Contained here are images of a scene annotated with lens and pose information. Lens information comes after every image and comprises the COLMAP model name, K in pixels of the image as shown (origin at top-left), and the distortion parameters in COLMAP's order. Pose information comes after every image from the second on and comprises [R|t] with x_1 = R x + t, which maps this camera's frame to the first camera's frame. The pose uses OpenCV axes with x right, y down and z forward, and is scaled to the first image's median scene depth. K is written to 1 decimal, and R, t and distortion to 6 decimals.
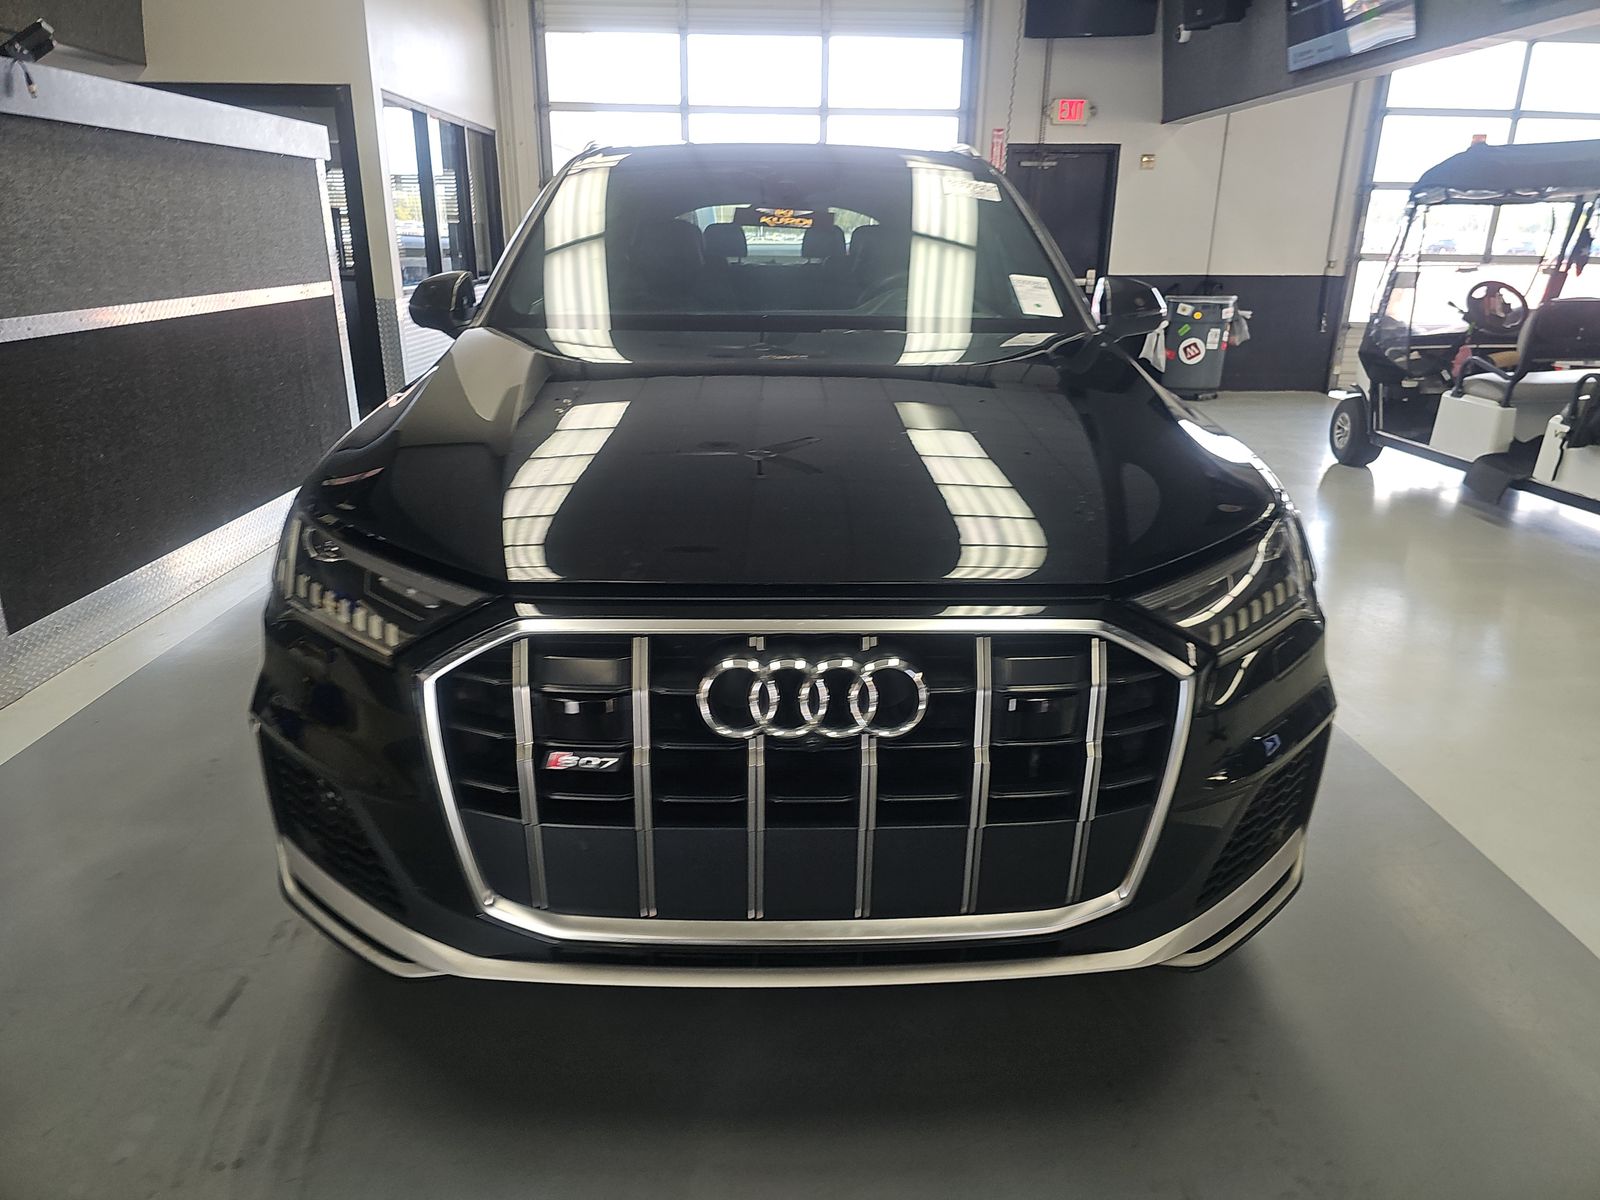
lens RADIAL K [[1144.9, 0, 773.6], [0, 1144.9, 600.6], [0, 0, 1]] dist [0.096116, -0.076531]
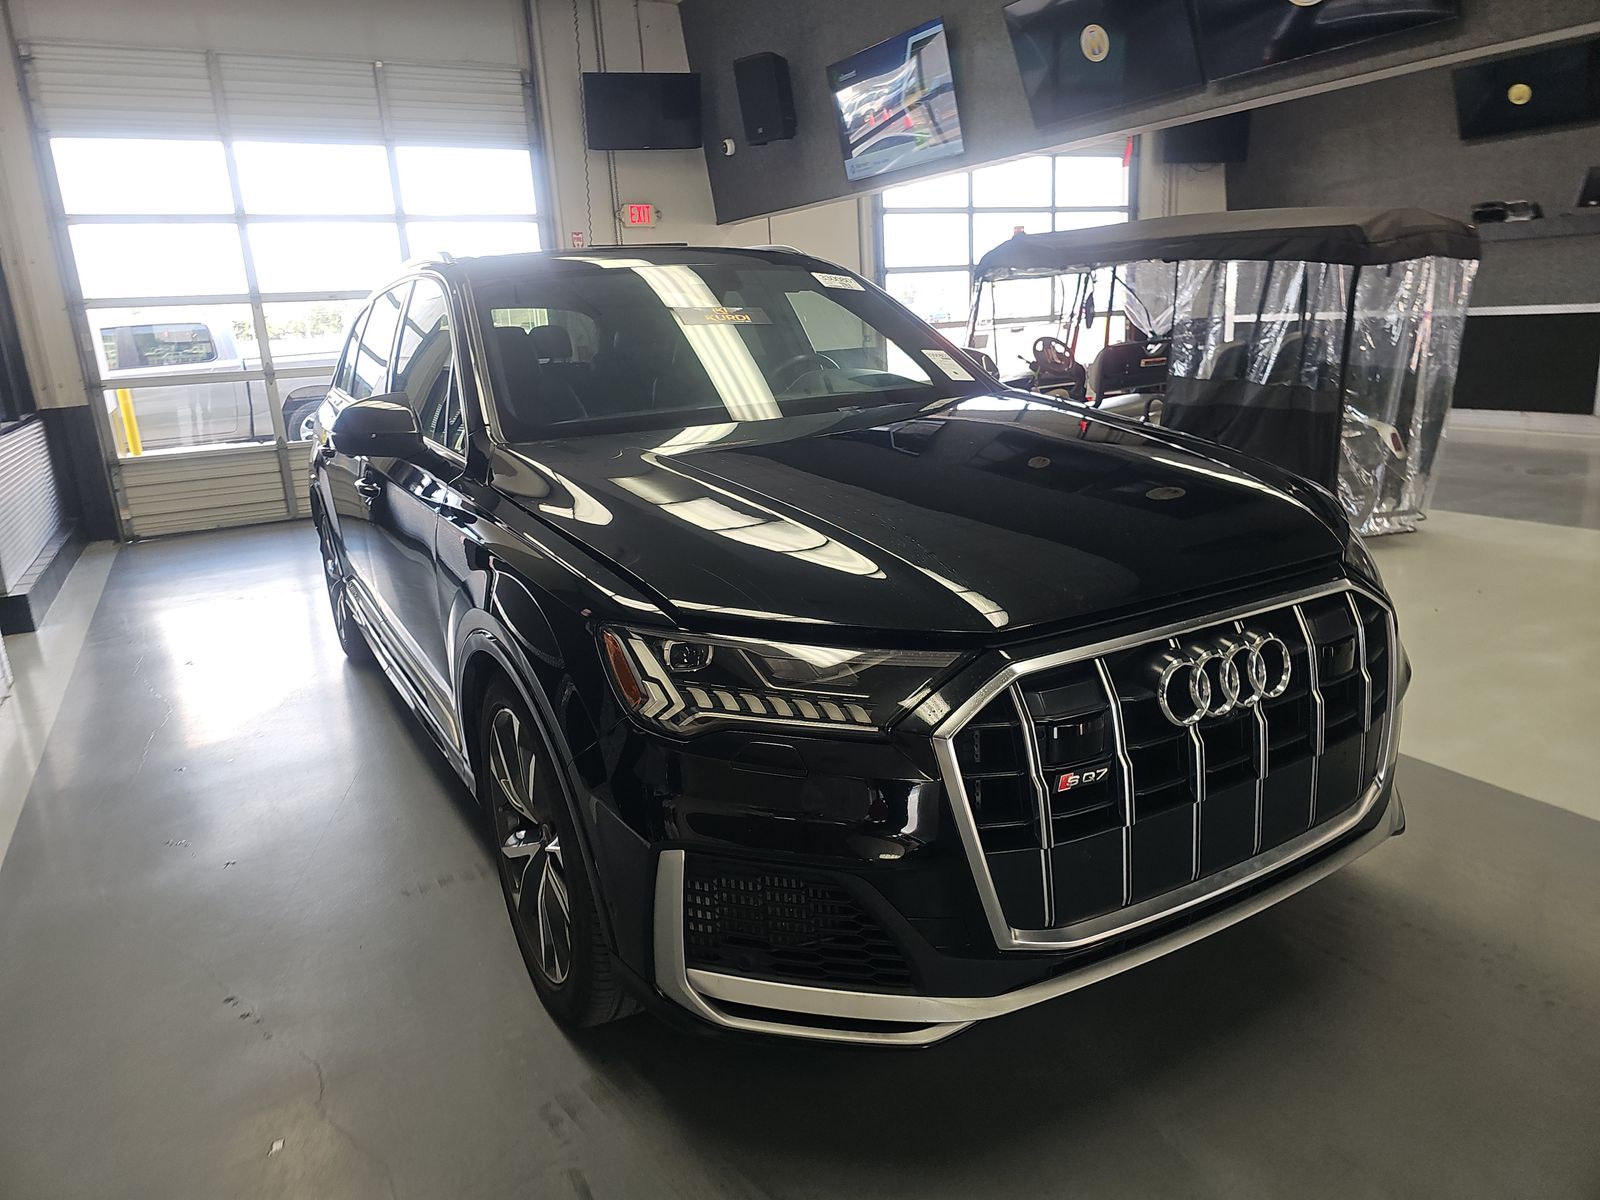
lens RADIAL K [[1144.9, 0, 773.6], [0, 1144.9, 600.6], [0, 0, 1]] dist [0.096116, -0.076531]
pose [[0.877280, -0.176871, 0.446202, -0.273040], [0.210862, 0.977136, -0.027248, -0.018399], [-0.431181, 0.117991, 0.894517, 0.033126]]
